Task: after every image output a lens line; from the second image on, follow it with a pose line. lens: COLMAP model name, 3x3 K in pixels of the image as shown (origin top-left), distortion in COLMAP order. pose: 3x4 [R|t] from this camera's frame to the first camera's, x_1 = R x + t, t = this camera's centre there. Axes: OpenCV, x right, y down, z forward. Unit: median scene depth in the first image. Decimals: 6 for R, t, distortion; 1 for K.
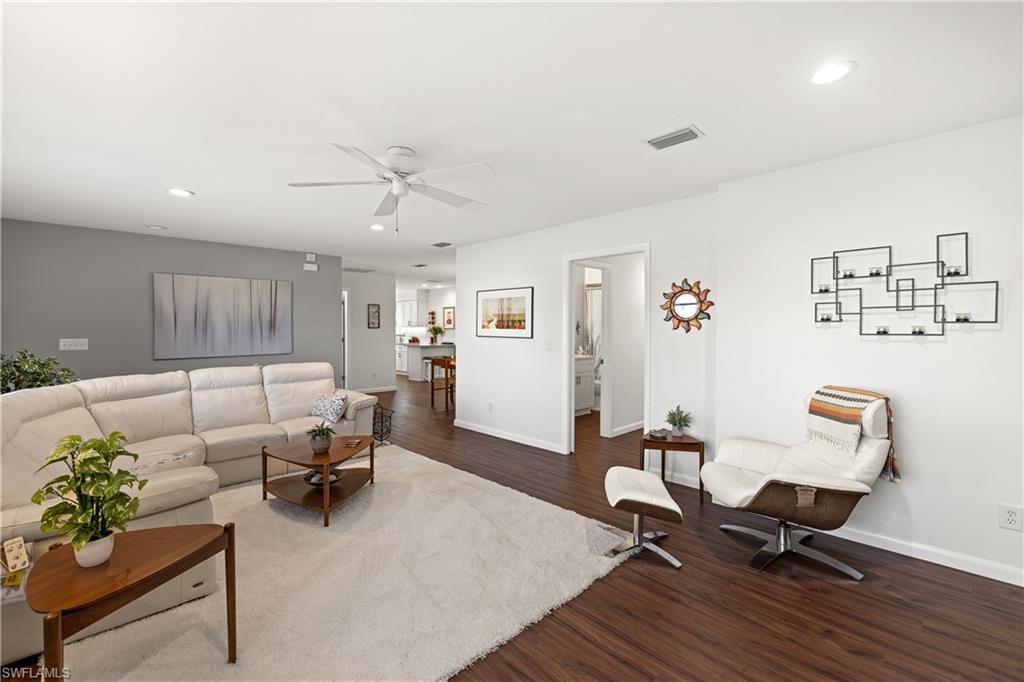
lens RADIAL K [[435.2, 0, 512.0], [0, 435.2, 341.0], [0, 0, 1]] dist [0.002923, 0.000623]
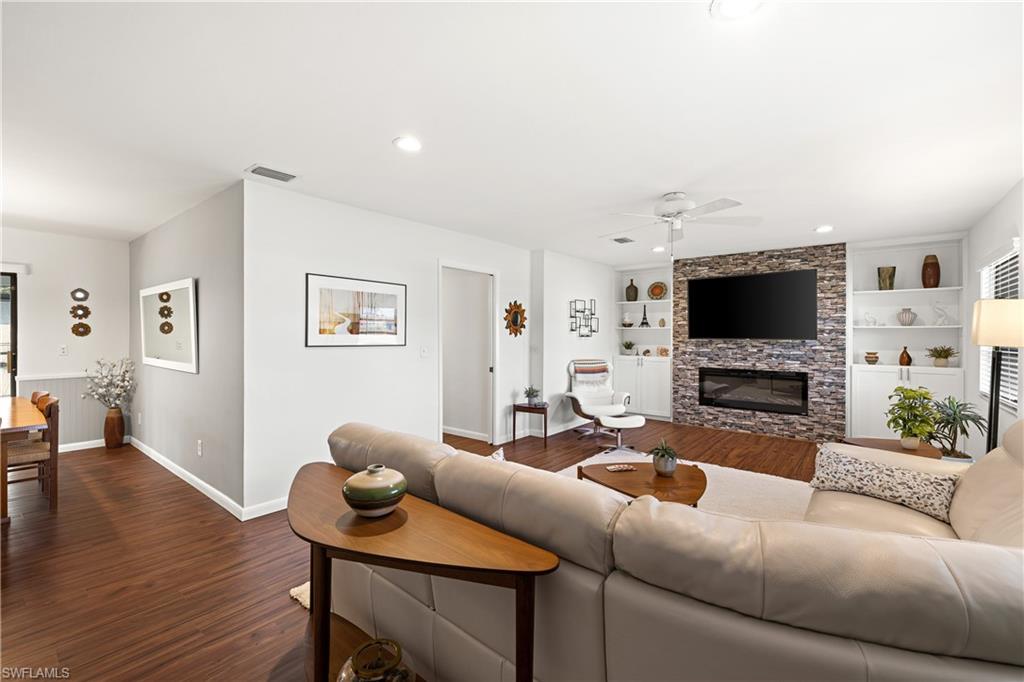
lens RADIAL K [[435.2, 0, 512.0], [0, 435.2, 341.0], [0, 0, 1]] dist [0.002923, 0.000623]
pose [[-0.110867, -0.019231, 0.993649, -0.981861], [0.025100, 0.999440, 0.022143, -0.034605], [-0.993518, 0.027396, -0.110322, 1.070220]]
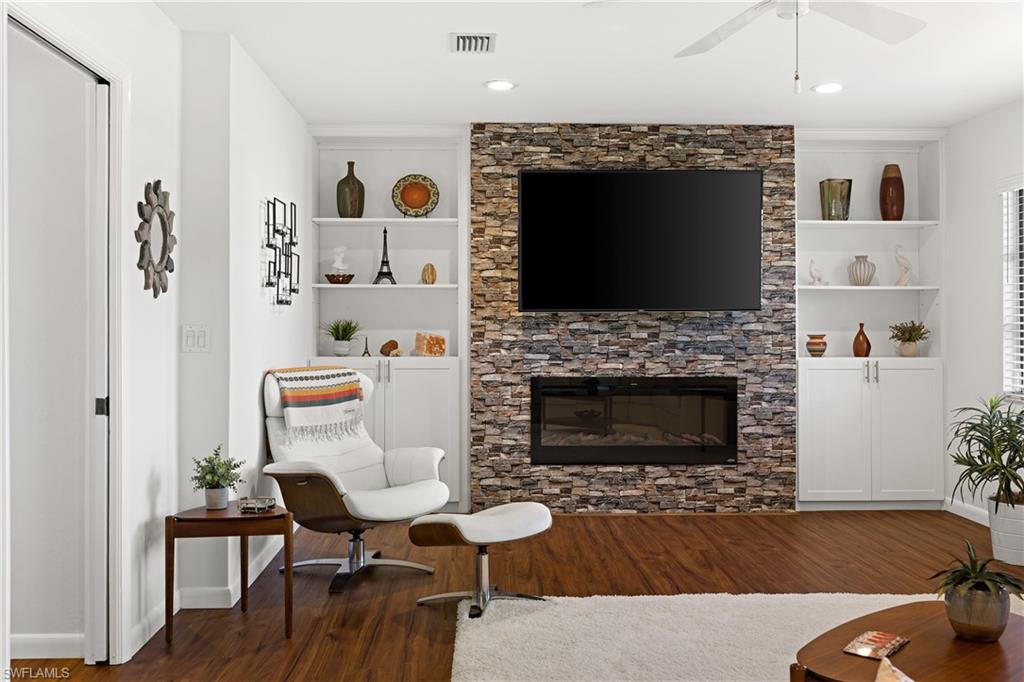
lens RADIAL K [[993.5, 0, 510.0], [0, 993.5, 325.2], [0, 0, 1]] dist [-0.003207, -0.000649]
pose [[-0.731274, -0.003152, 0.682076, -0.537801], [0.017728, 0.999564, 0.023625, -0.006956], [-0.681853, 0.029368, -0.730900, 1.373631]]
